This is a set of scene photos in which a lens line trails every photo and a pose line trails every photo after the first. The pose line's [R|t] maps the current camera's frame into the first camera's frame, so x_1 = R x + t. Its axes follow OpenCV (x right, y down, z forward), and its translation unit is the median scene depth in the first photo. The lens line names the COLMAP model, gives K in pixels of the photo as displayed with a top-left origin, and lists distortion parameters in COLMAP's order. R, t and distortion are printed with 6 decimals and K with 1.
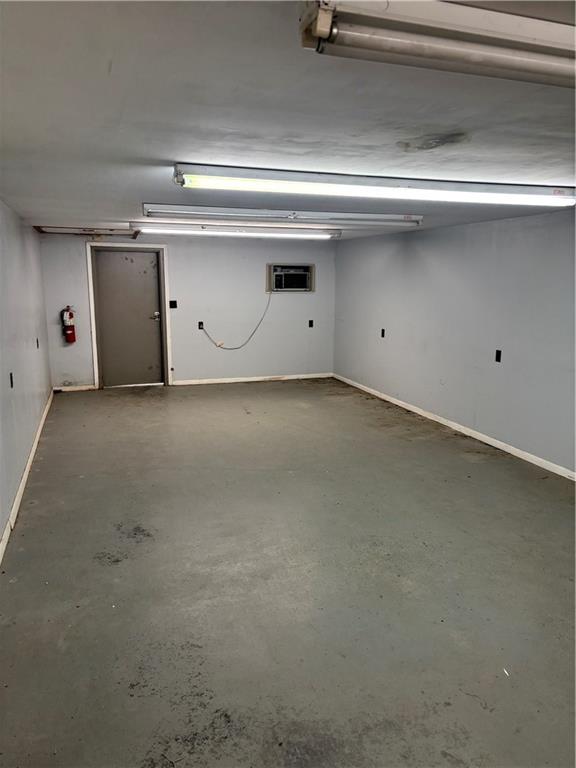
lens RADIAL K [[571.0, 0, 287.6], [0, 571.0, 383.6], [0, 0, 1]] dist [0.002533, 0.000557]
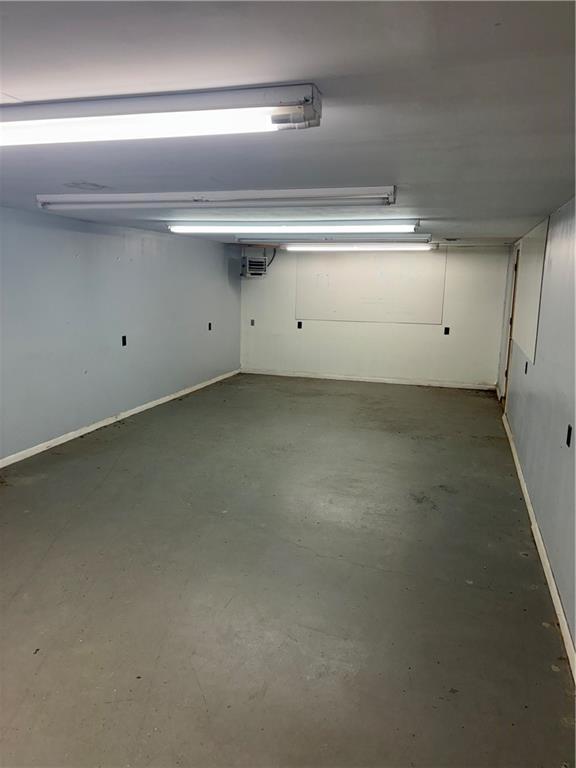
lens RADIAL K [[571.0, 0, 287.9], [0, 571.0, 384.3], [0, 0, 1]] dist [0.002533, 0.000557]
pose [[-0.809805, -0.130301, 0.572046, -0.672430], [0.085621, 0.938340, 0.334944, -0.373153], [-0.580418, 0.320218, -0.748716, 1.930363]]
